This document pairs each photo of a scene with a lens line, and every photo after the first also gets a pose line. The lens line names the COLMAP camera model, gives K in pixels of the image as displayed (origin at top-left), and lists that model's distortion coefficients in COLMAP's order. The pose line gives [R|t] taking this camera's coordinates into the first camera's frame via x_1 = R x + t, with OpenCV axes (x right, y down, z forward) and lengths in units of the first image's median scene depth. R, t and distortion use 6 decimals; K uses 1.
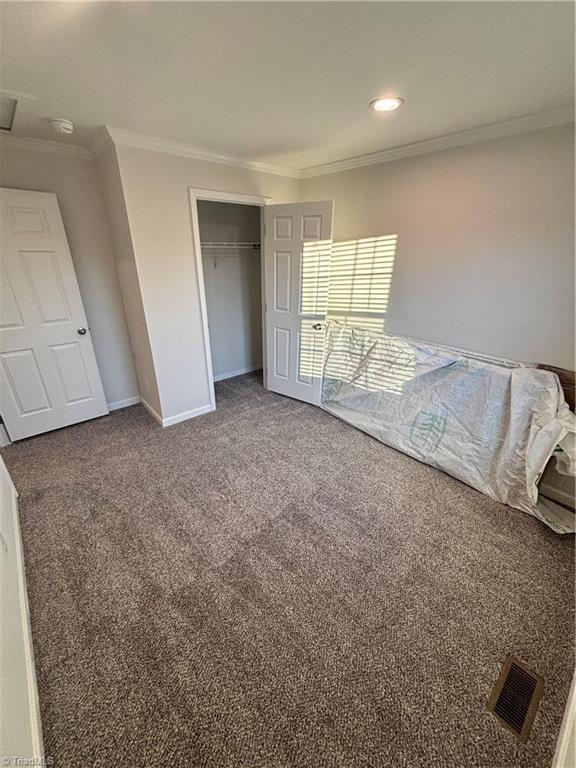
lens RADIAL K [[309.4, 0, 283.2], [0, 309.4, 385.4], [0, 0, 1]] dist [-0.002810, -0.001228]
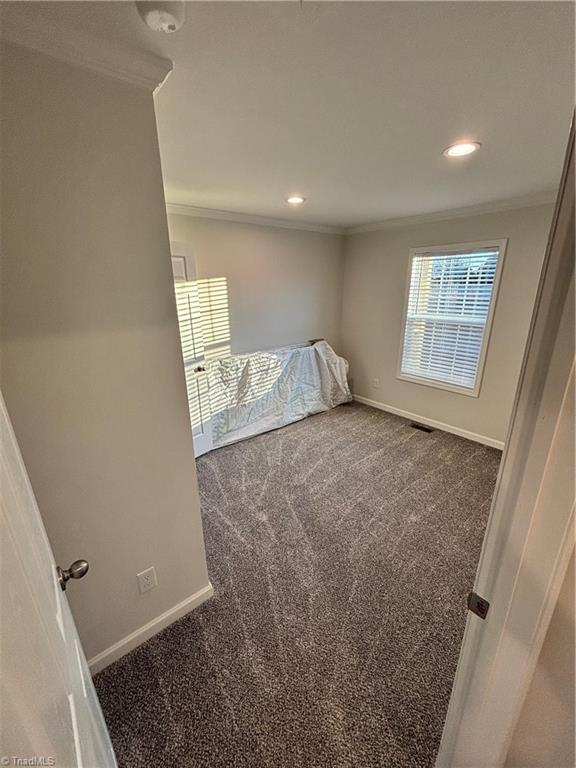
lens RADIAL K [[309.4, 0, 288.3], [0, 309.4, 385.8], [0, 0, 1]] dist [-0.002810, -0.001228]
pose [[0.009898, -0.317049, 0.948358, -0.877179], [0.418449, 0.862683, 0.284039, -0.331428], [-0.908186, 0.394027, 0.141208, 0.706896]]
